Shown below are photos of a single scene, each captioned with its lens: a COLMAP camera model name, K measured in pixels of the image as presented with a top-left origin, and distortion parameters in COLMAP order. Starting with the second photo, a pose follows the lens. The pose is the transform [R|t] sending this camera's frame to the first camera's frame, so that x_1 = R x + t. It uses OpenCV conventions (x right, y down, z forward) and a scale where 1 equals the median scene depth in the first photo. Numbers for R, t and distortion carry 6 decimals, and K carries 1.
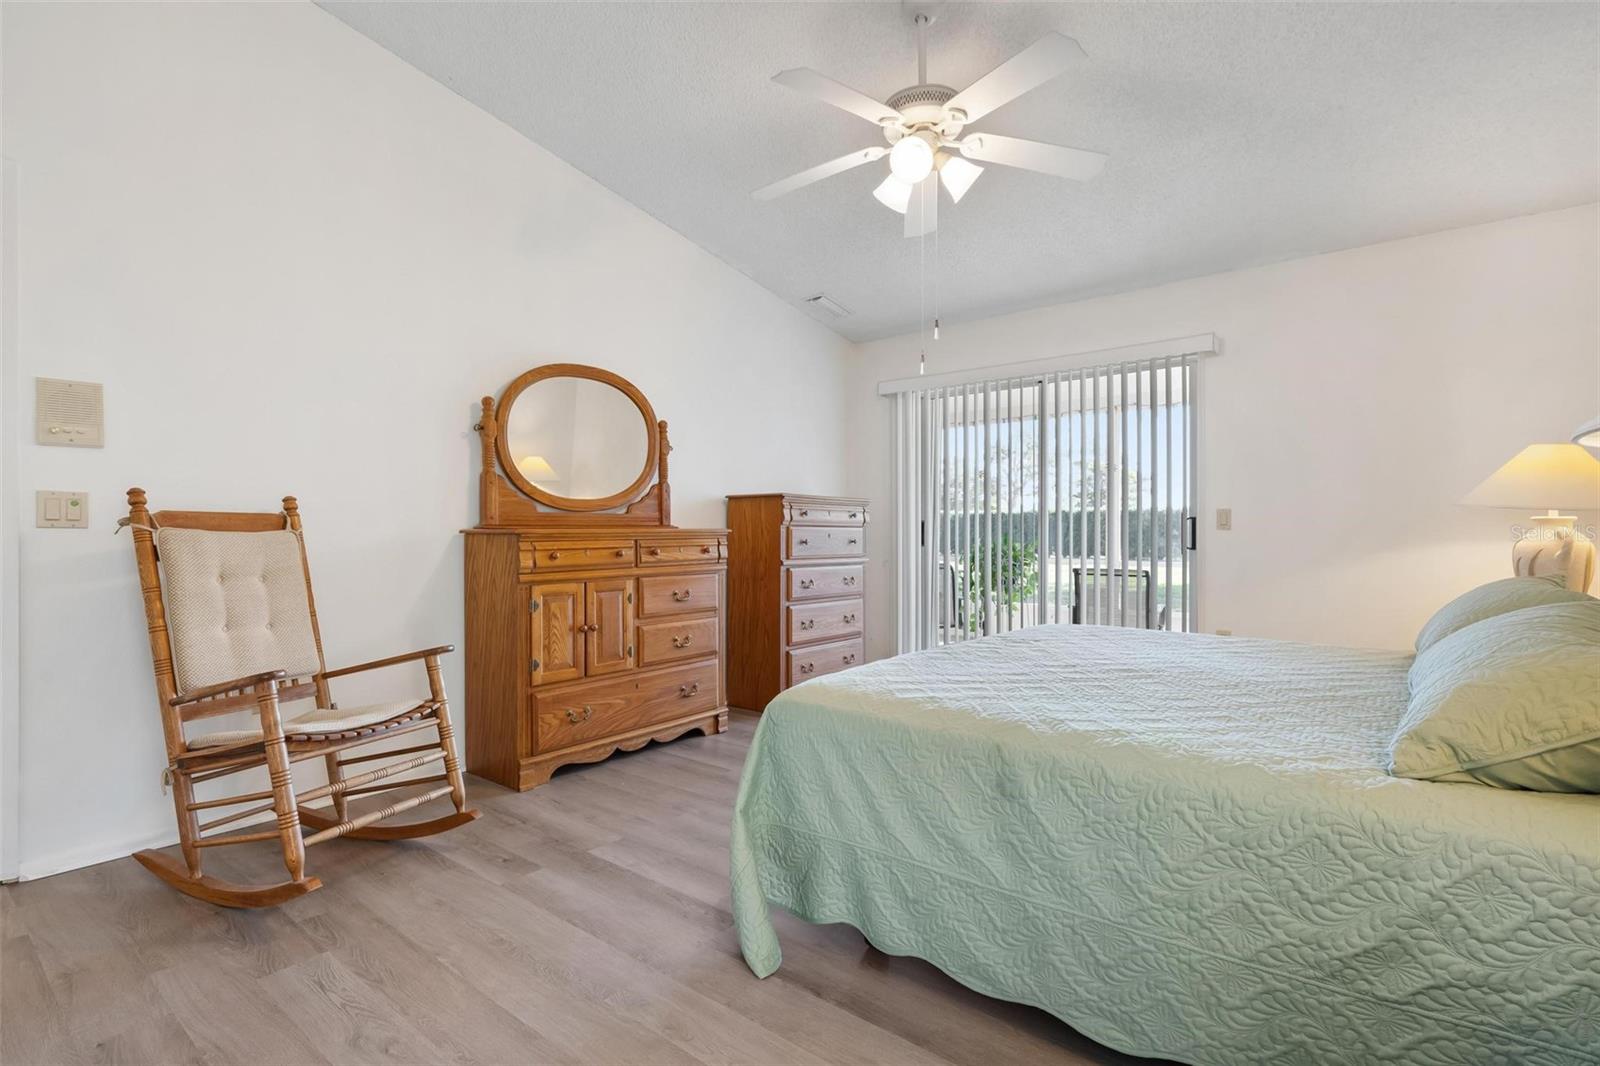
lens RADIAL K [[760.1, 0, 801.2], [0, 760.1, 541.5], [0, 0, 1]] dist [-0.003182, -0.000683]
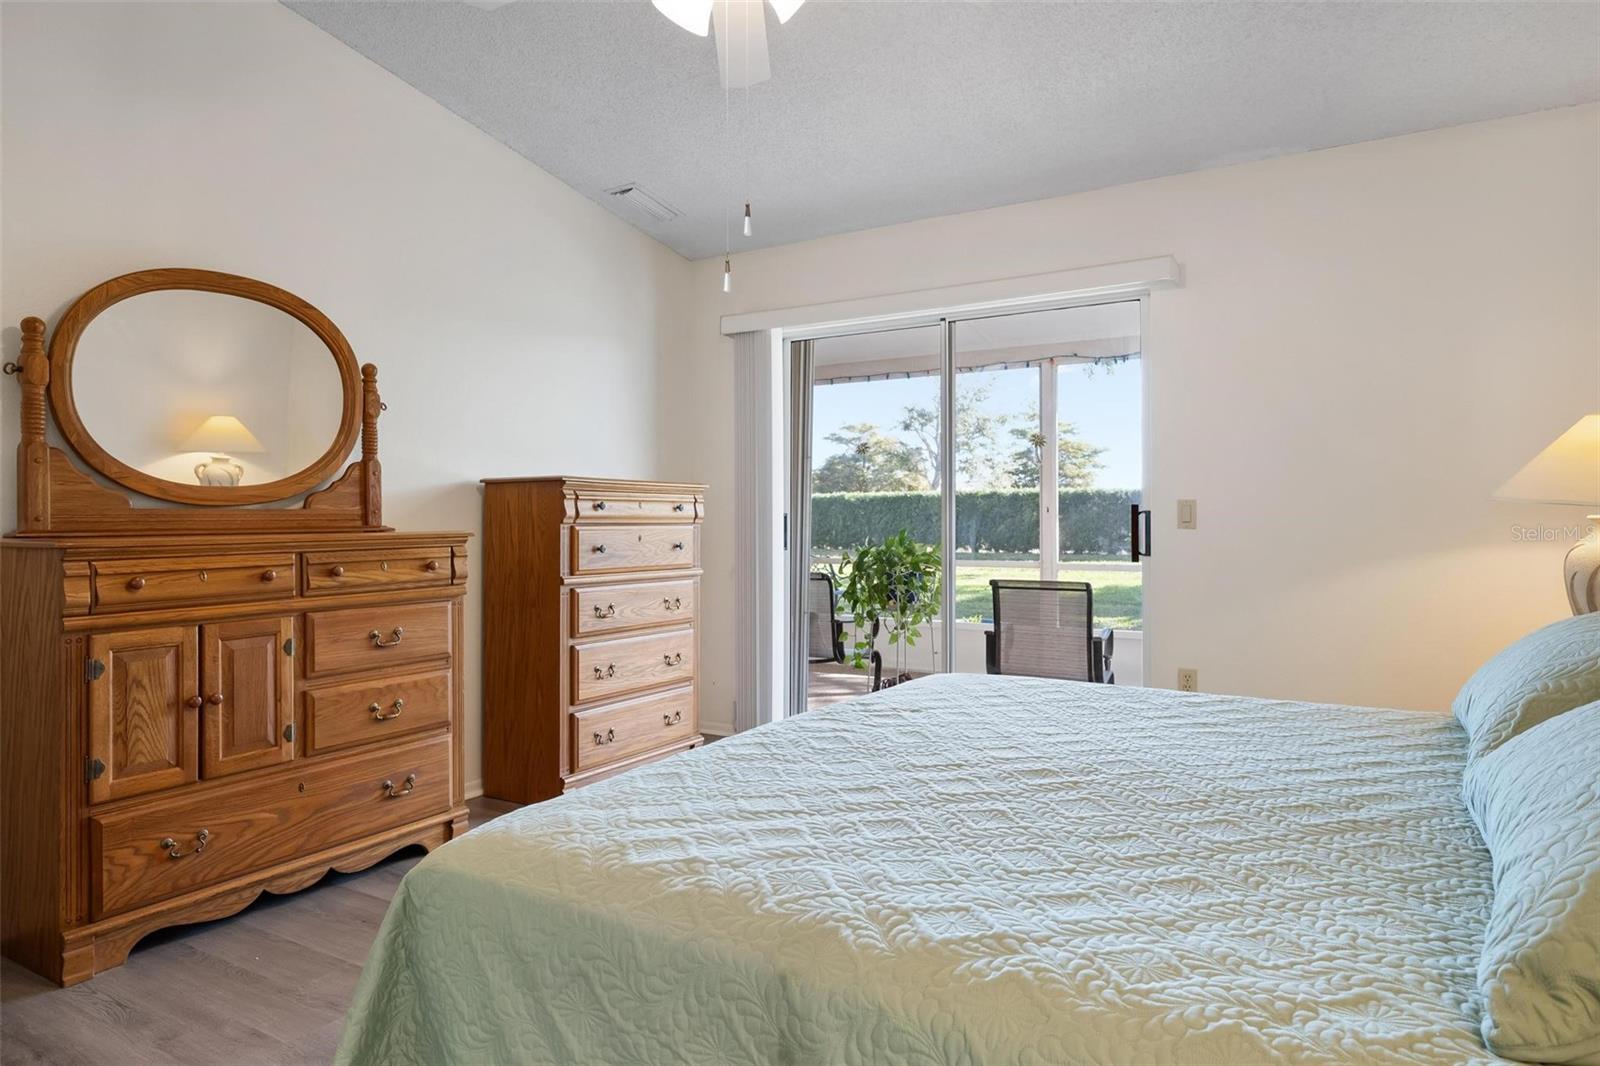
lens RADIAL K [[975.8, 0, 799.3], [0, 975.8, 523.4], [0, 0, 1]] dist [-0.007013, -0.000254]
pose [[0.991726, -0.003997, 0.128307, 0.089607], [0.004810, 0.999970, -0.006027, -0.020179], [-0.128279, 0.006595, 0.991716, 0.158512]]
